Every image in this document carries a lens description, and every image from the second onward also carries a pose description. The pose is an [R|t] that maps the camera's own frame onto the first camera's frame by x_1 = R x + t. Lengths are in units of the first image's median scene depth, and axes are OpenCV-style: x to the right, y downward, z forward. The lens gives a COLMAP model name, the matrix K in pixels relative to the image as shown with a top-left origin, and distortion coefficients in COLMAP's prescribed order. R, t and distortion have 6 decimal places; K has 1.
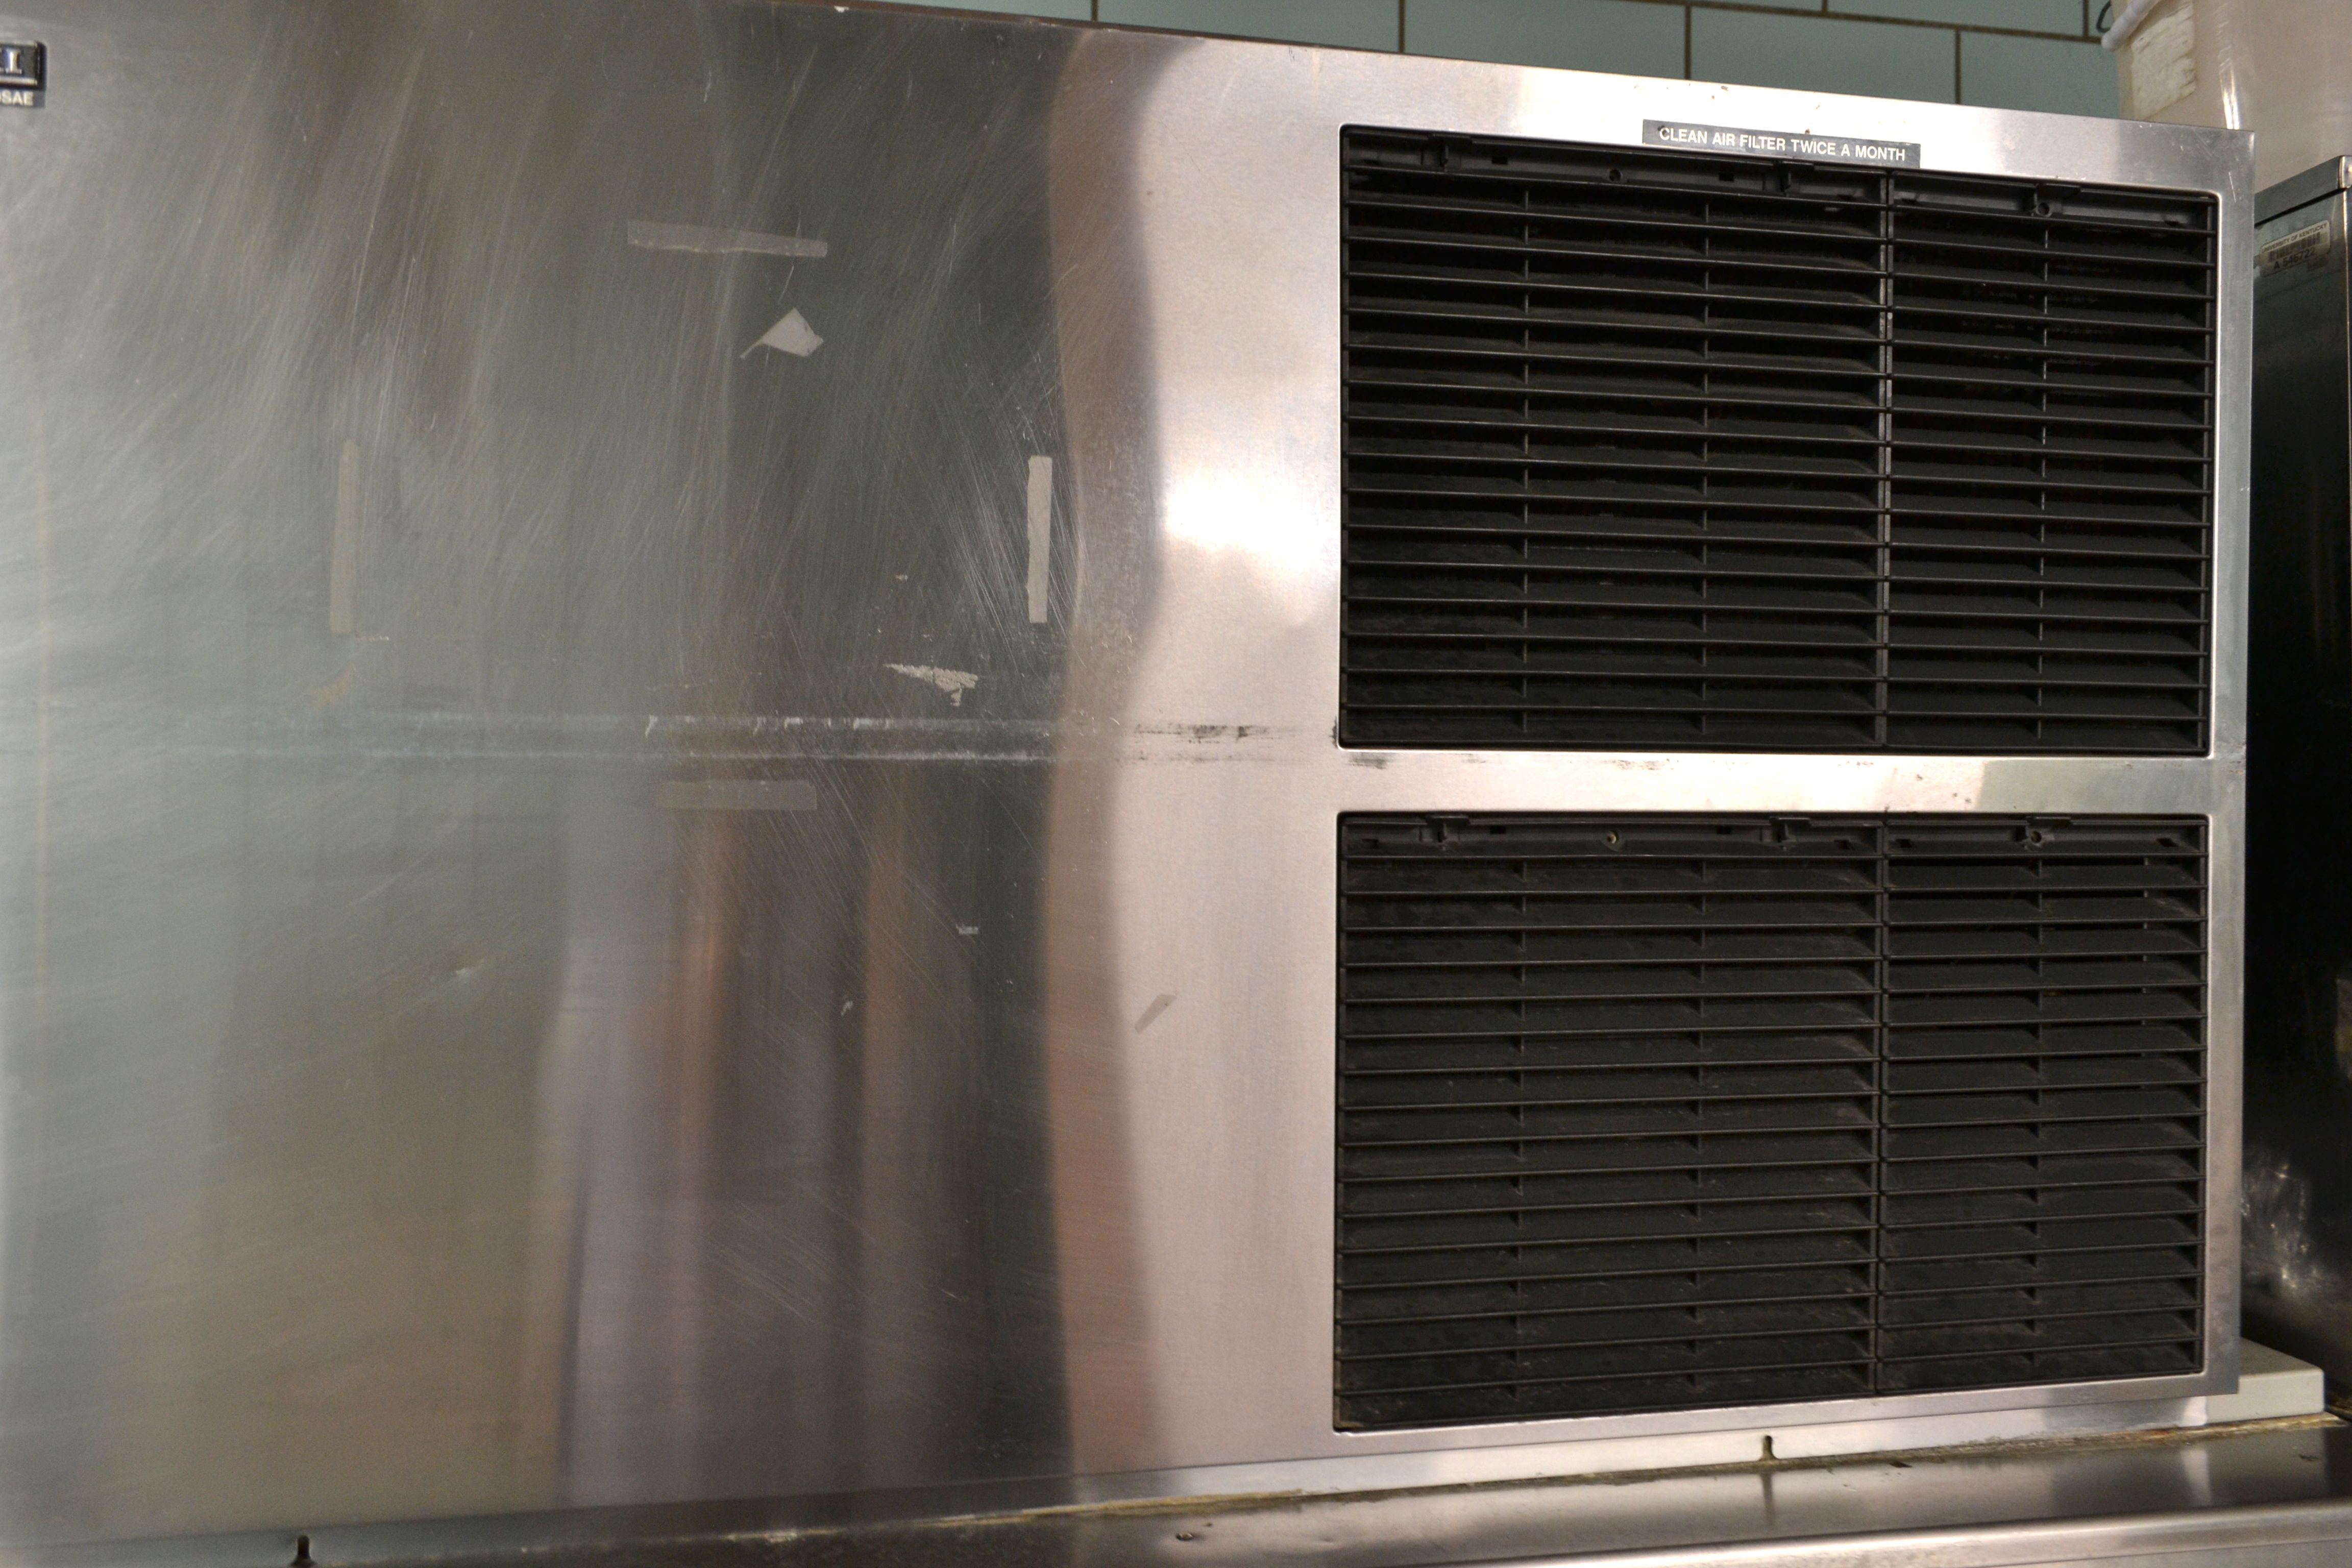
lens RADIAL K [[1868.9, 0, 1176.7], [0, 1868.9, 816.0], [0, 0, 1]] dist [-0.003988, -0.001935]
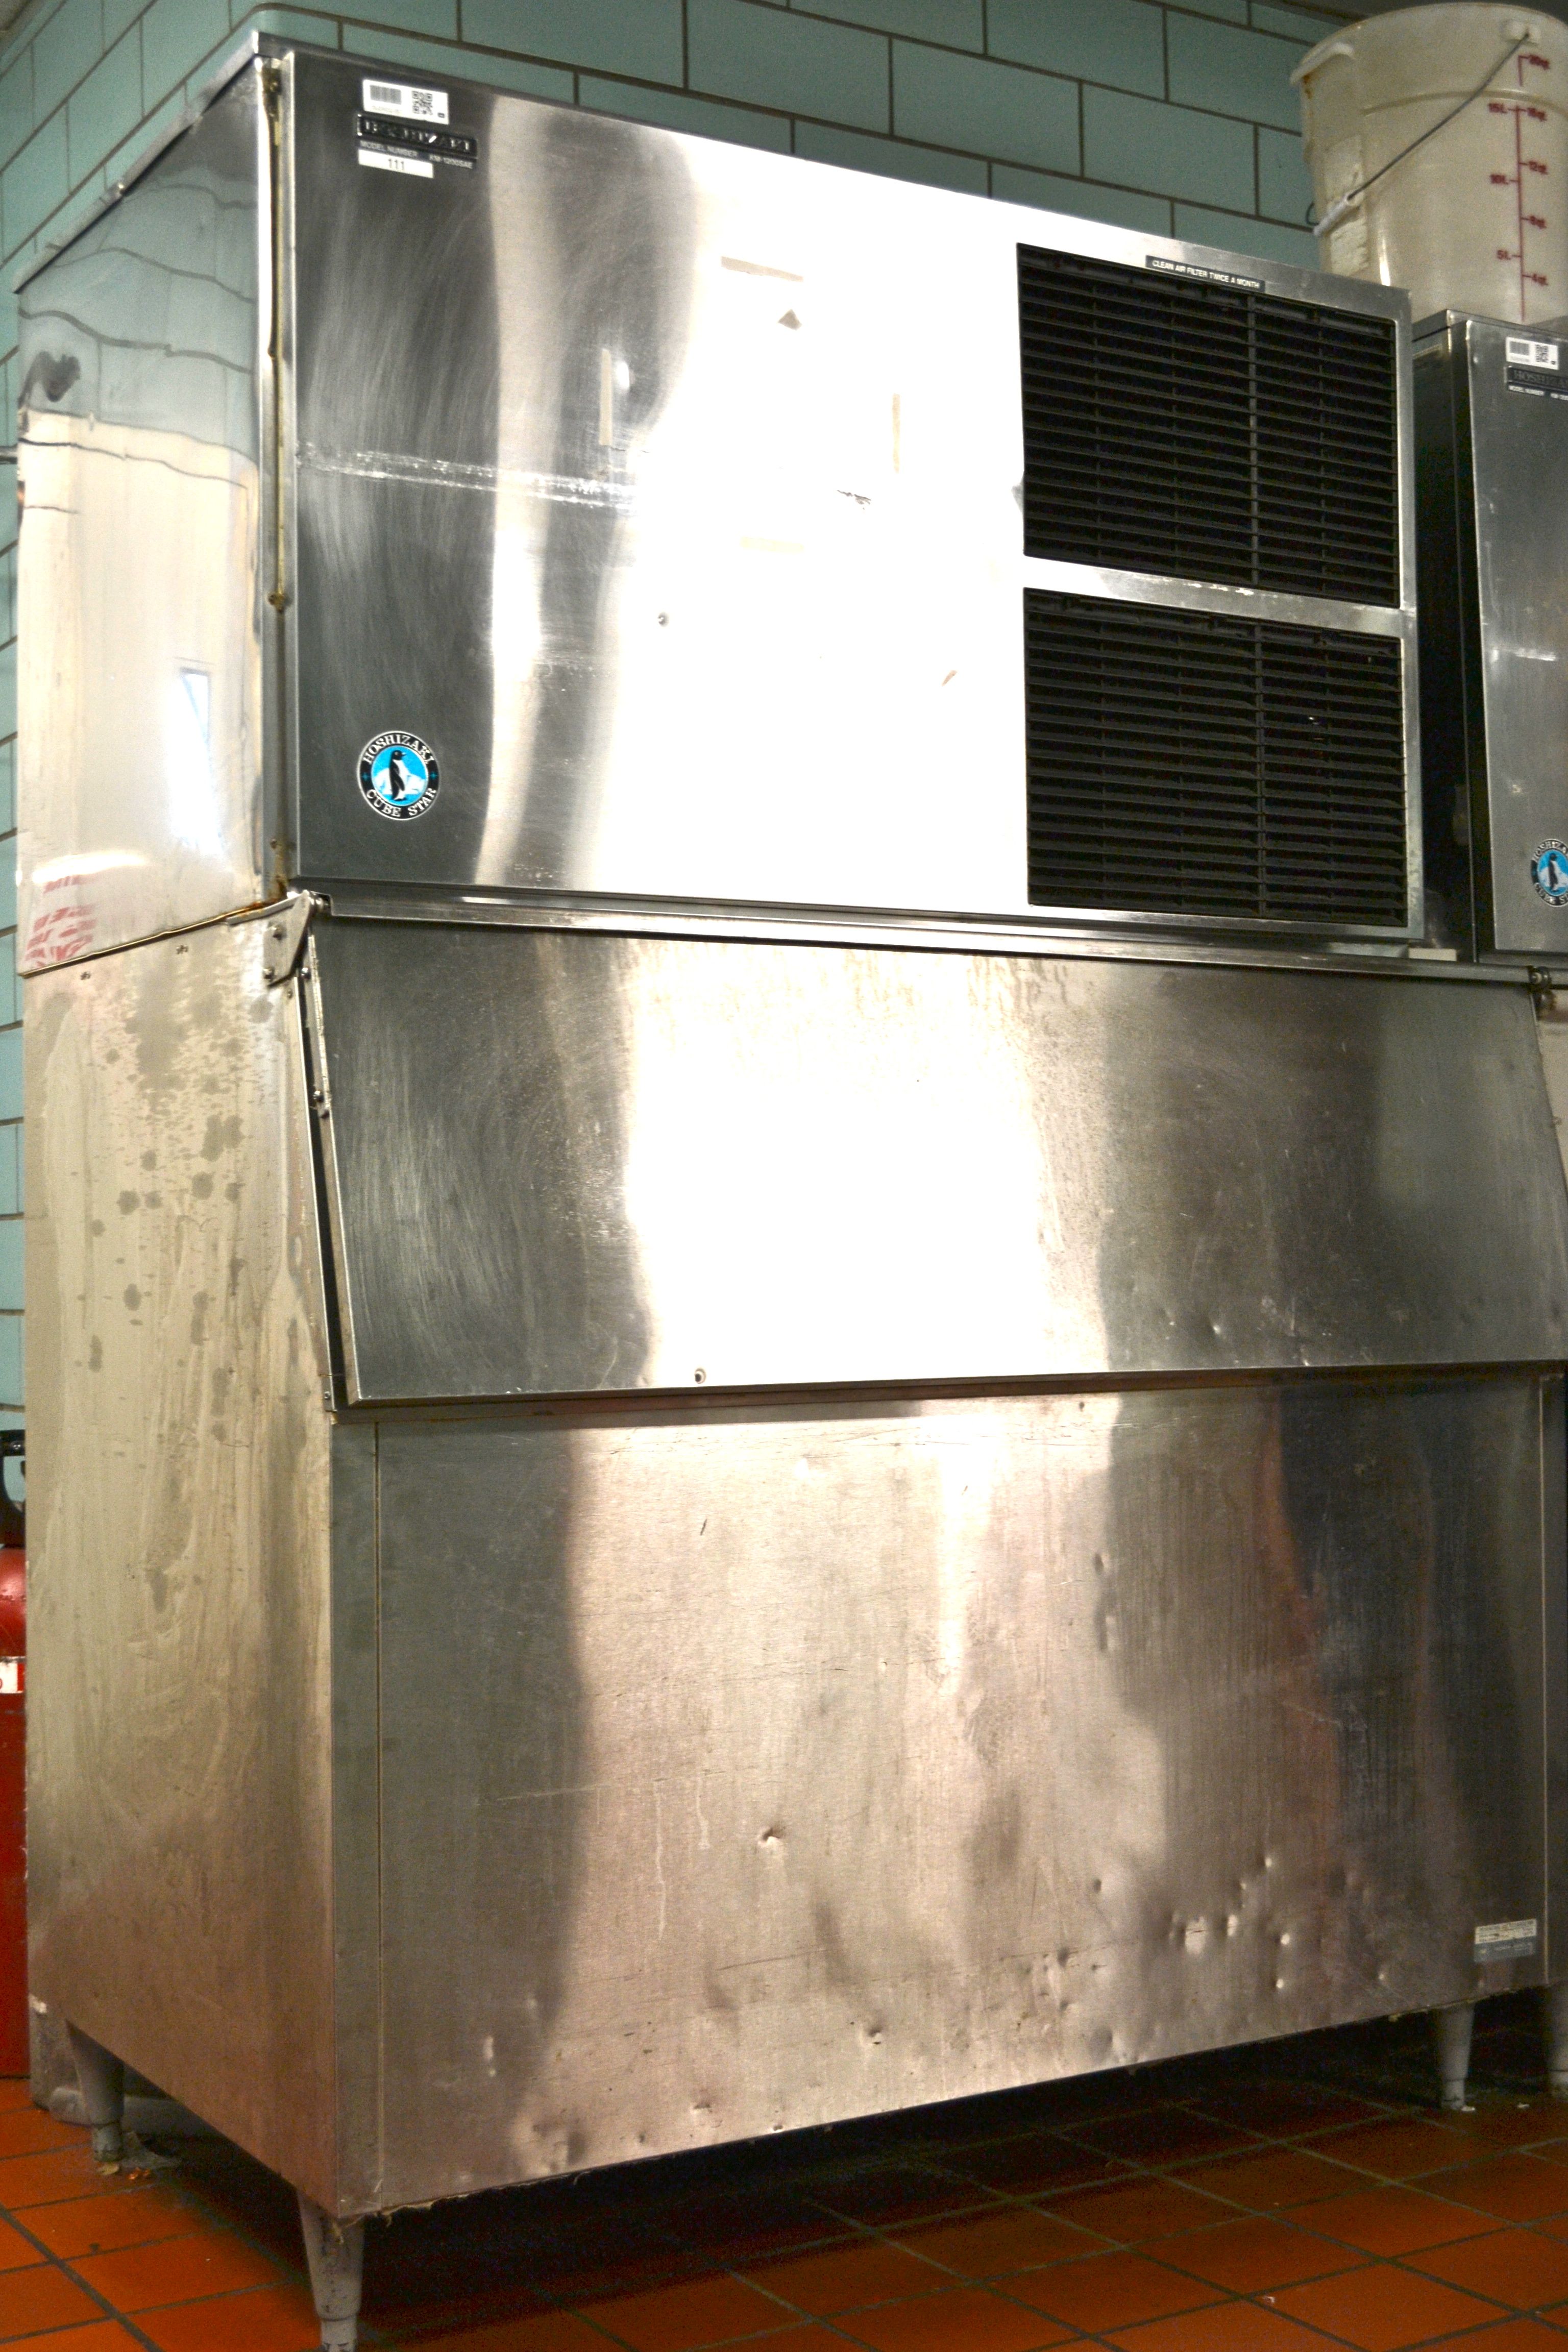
lens RADIAL K [[2921.7, 0, 784.0], [0, 2921.7, 1176.0], [0, 0, 1]] dist [-0.017941, -0.025261]
pose [[0.939409, -0.012084, 0.342585, -1.100874], [0.024086, 0.999235, -0.030802, 0.641307], [-0.341951, 0.037187, 0.938982, -1.613912]]
